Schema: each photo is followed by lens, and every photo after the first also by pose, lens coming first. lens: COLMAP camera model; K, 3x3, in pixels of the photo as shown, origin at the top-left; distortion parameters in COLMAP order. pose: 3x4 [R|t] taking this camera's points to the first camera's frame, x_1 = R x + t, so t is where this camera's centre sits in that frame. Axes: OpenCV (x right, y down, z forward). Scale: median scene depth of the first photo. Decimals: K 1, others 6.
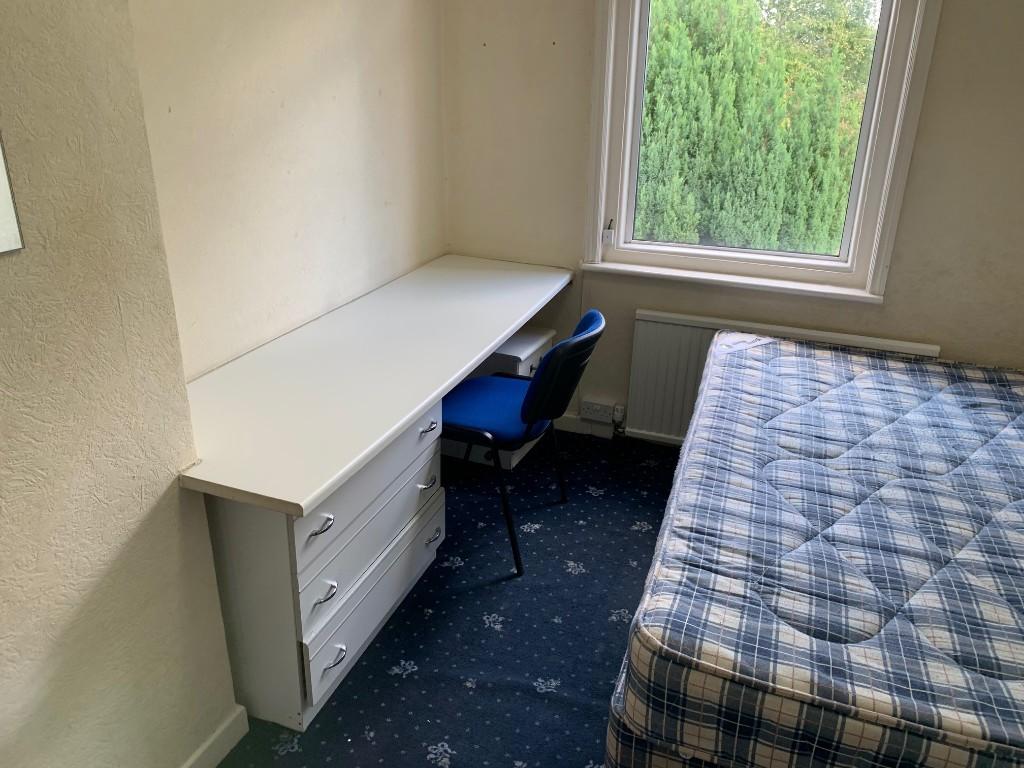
lens RADIAL K [[782.6, 0, 513.4], [0, 782.6, 368.6], [0, 0, 1]] dist [0.070627, -0.076522]
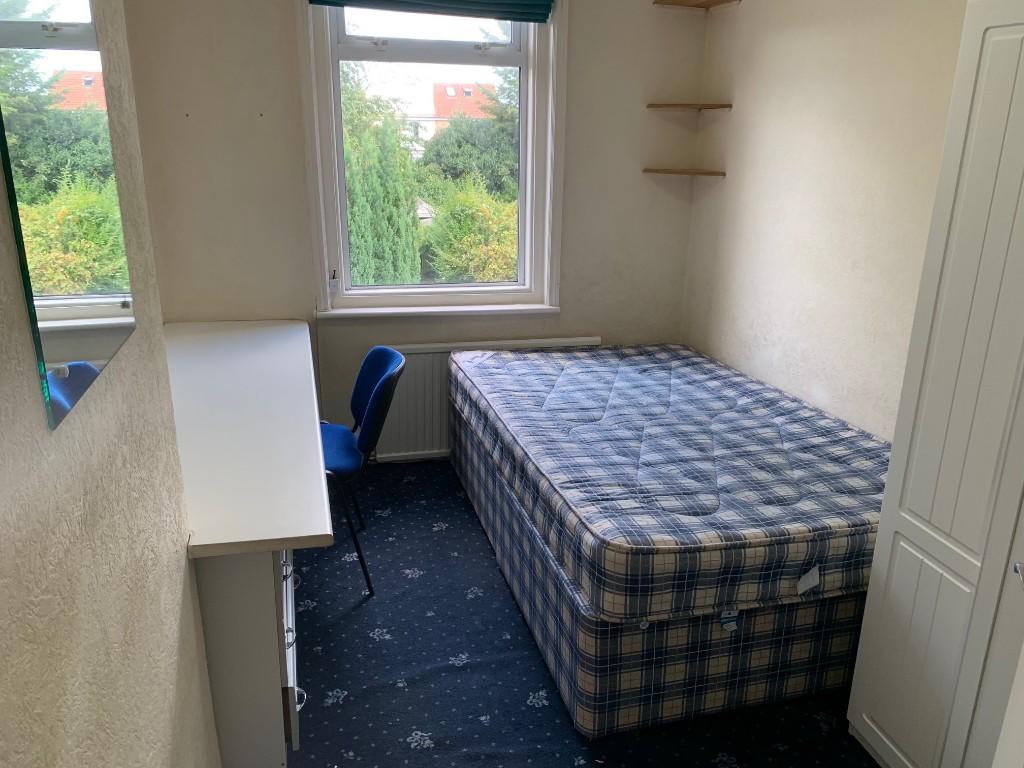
lens RADIAL K [[782.6, 0, 513.4], [0, 782.6, 368.6], [0, 0, 1]] dist [0.070627, -0.076522]
pose [[0.826302, -0.169342, 0.537167, -0.386353], [0.204103, 0.978935, -0.005354, 0.003042], [-0.524945, 0.114061, 0.843459, -0.060909]]
